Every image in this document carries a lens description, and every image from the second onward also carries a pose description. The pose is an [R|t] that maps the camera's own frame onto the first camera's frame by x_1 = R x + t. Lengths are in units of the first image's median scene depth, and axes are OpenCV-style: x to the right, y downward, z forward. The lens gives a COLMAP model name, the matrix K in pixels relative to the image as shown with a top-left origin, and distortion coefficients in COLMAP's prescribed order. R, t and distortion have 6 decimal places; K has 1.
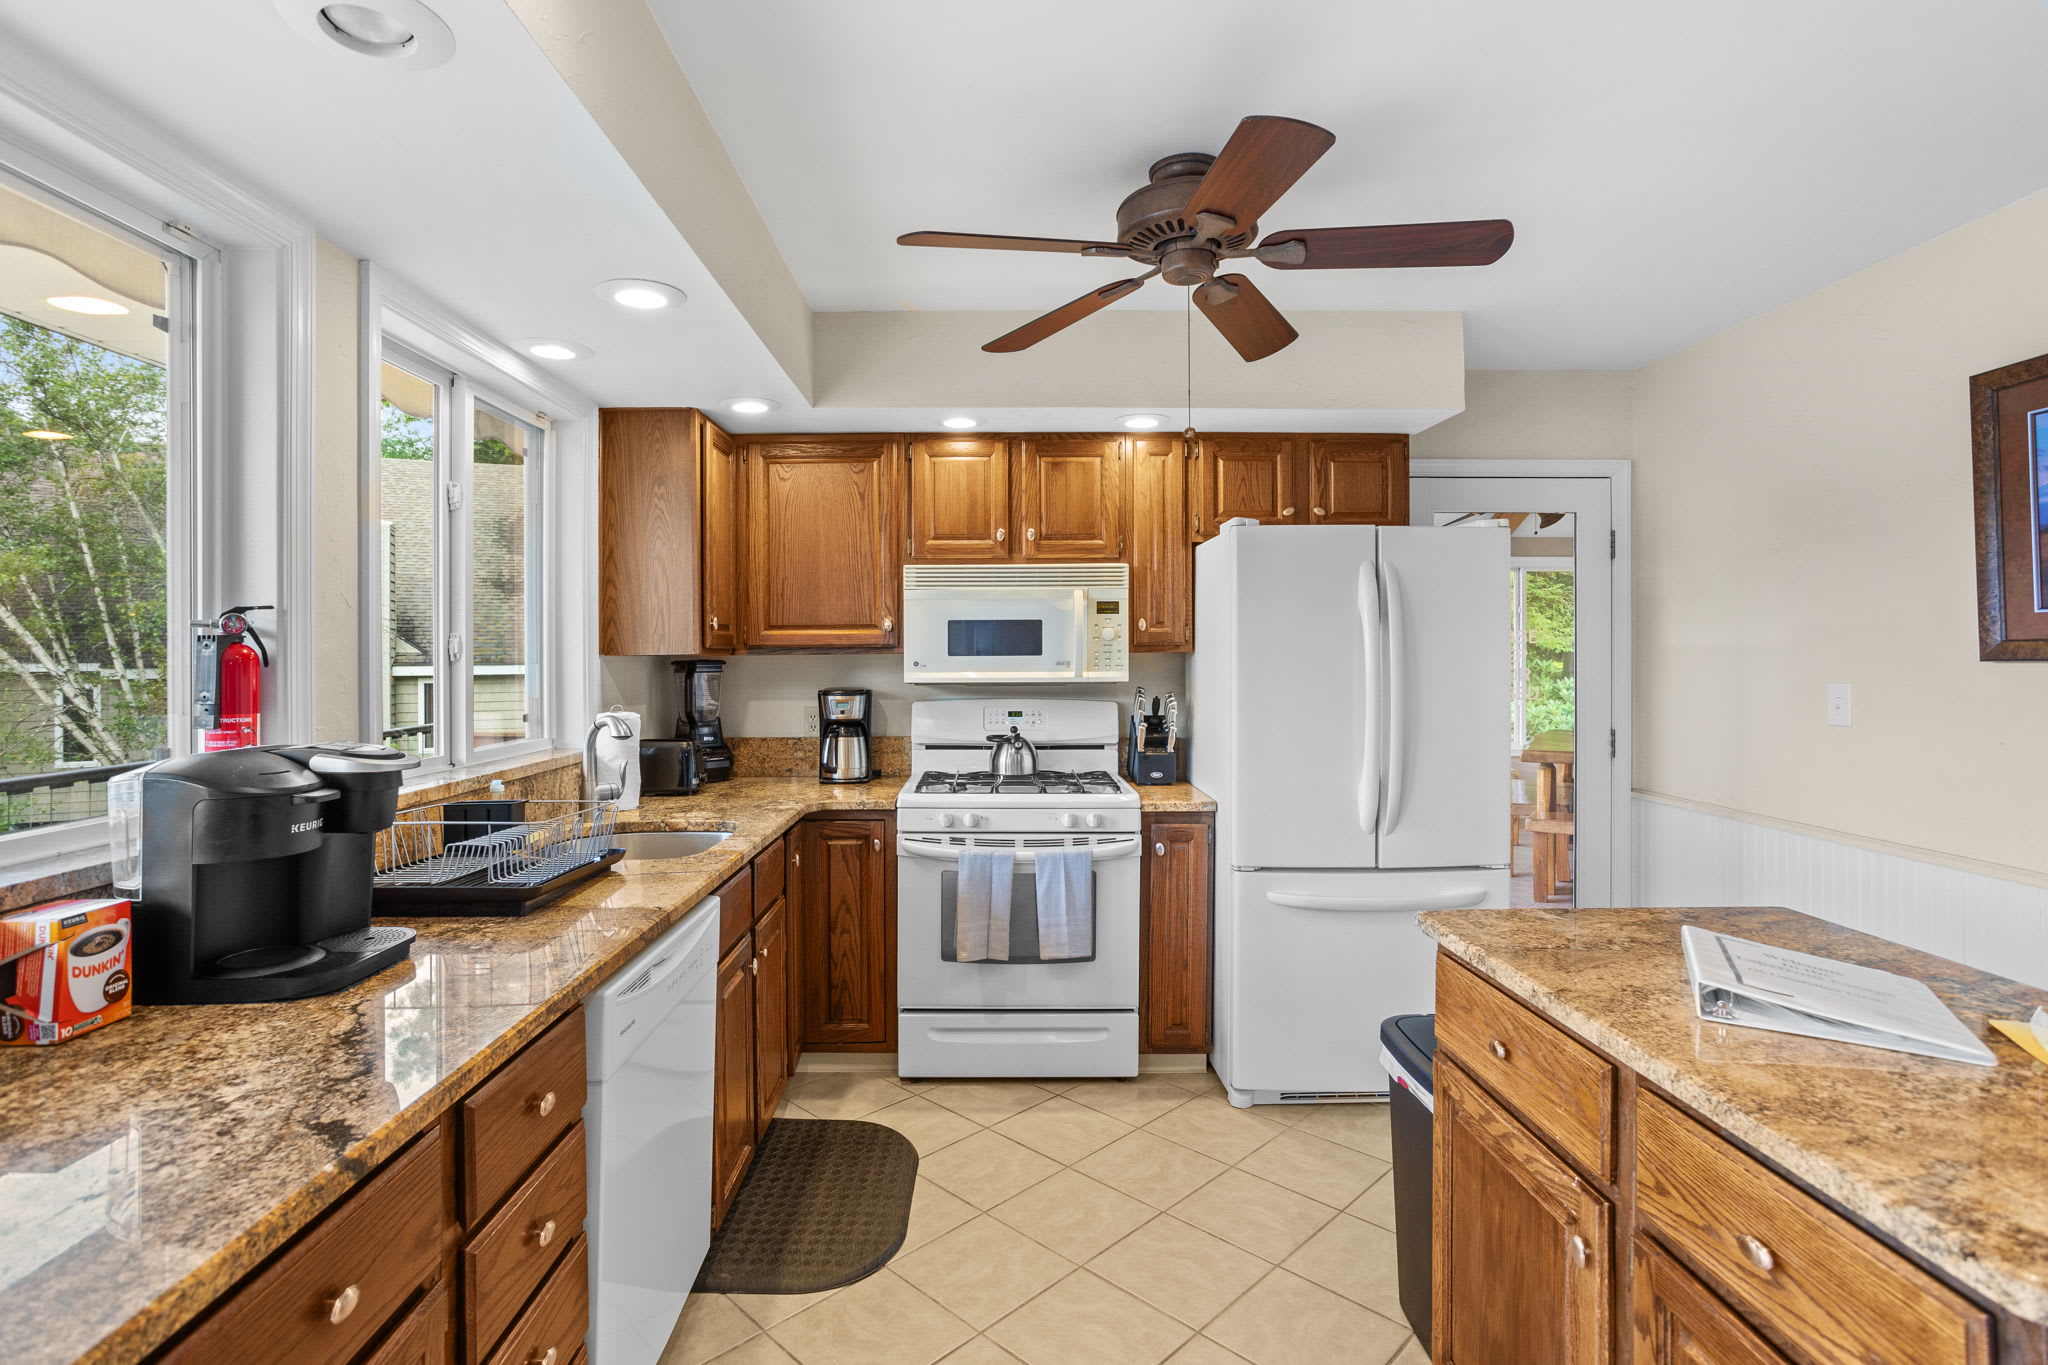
lens RADIAL K [[994.9, 0, 1022.6], [0, 994.9, 661.0], [0, 0, 1]] dist [-0.044269, 0.024420]
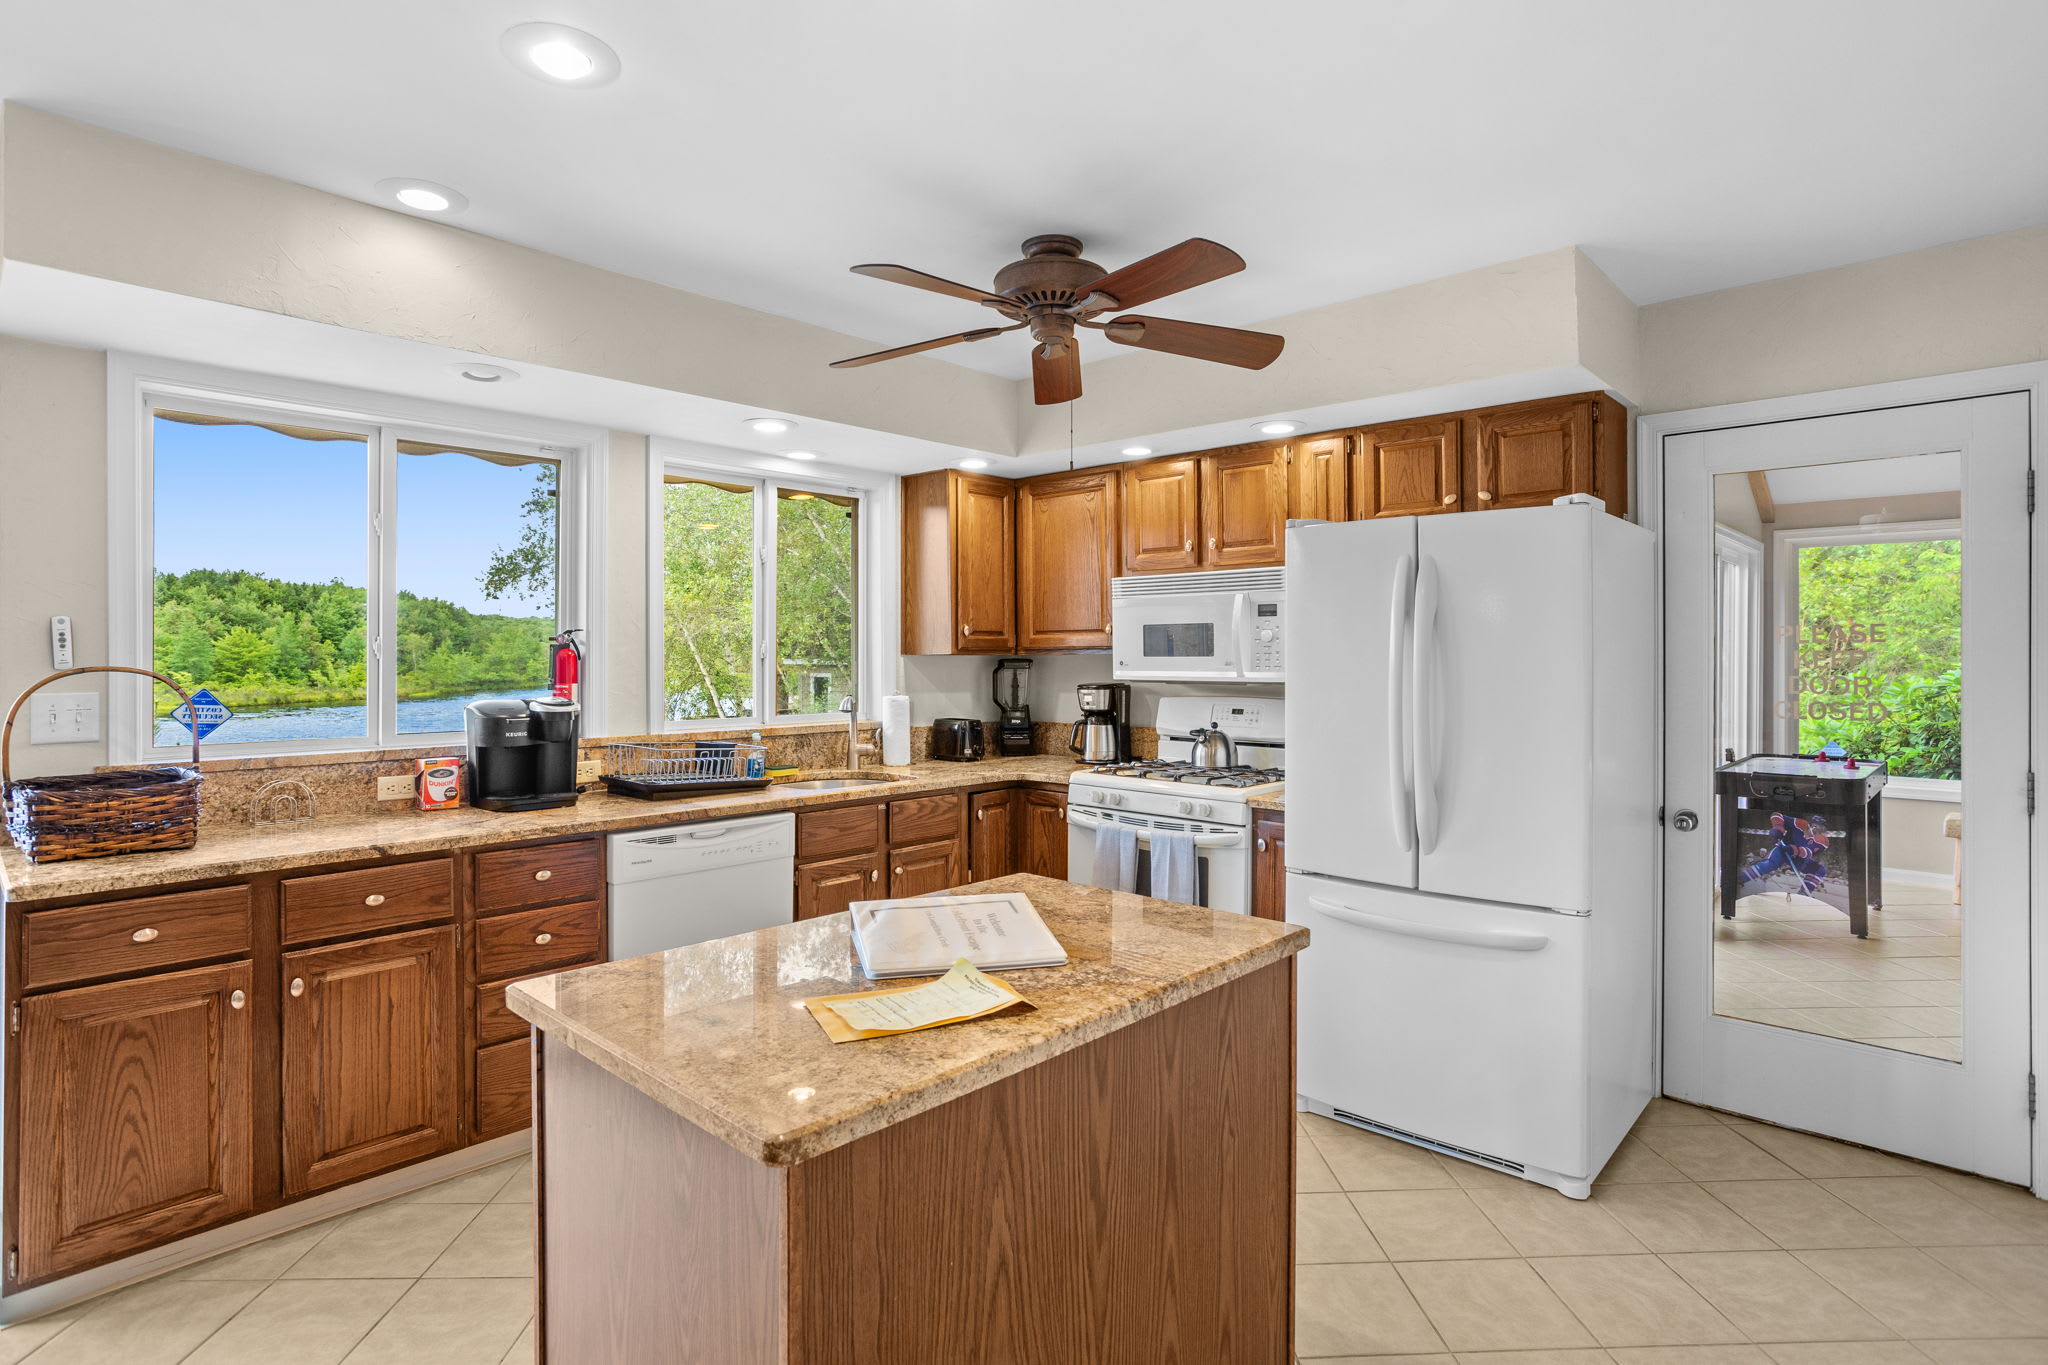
lens RADIAL K [[1056.1, 0, 1051.7], [0, 1056.1, 665.9], [0, 0, 1]] dist [-0.044314, 0.032309]
pose [[0.732925, 0.010585, -0.680227, 0.662702], [-0.007706, 0.999944, 0.007256, -0.002054], [0.680266, -0.000076, 0.732966, 0.048283]]
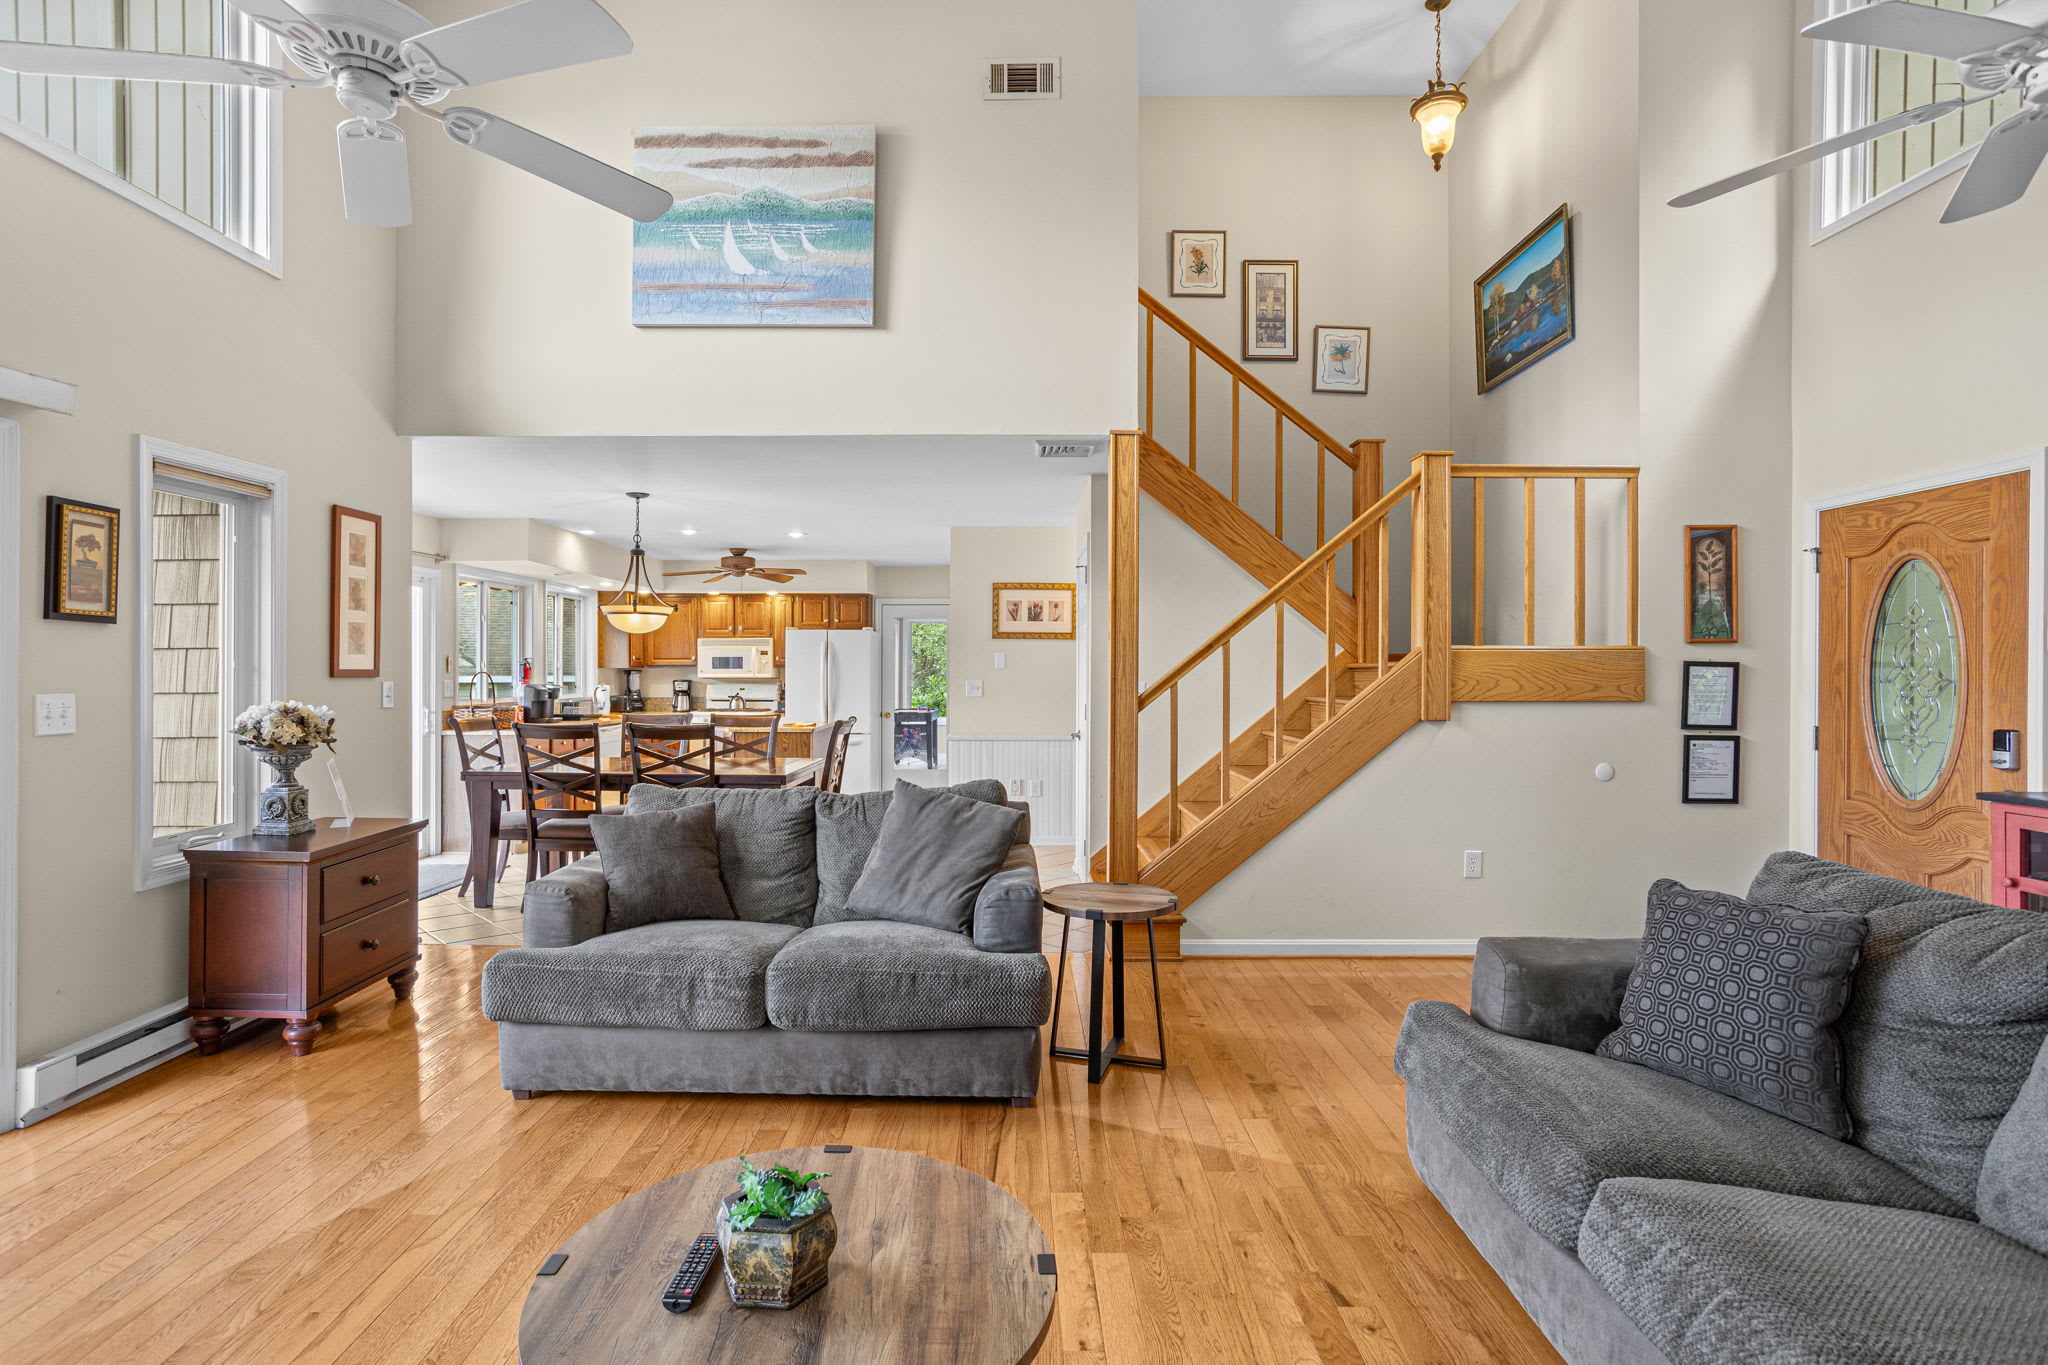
lens RADIAL K [[994.9, 0, 1022.6], [0, 994.9, 661.0], [0, 0, 1]] dist [-0.044269, 0.024420]
pose [[0.999986, 0.000656, -0.005233, 0.887482], [-0.000726, 0.999912, -0.013245, 0.011013], [0.005224, 0.013249, 0.999899, -2.018010]]
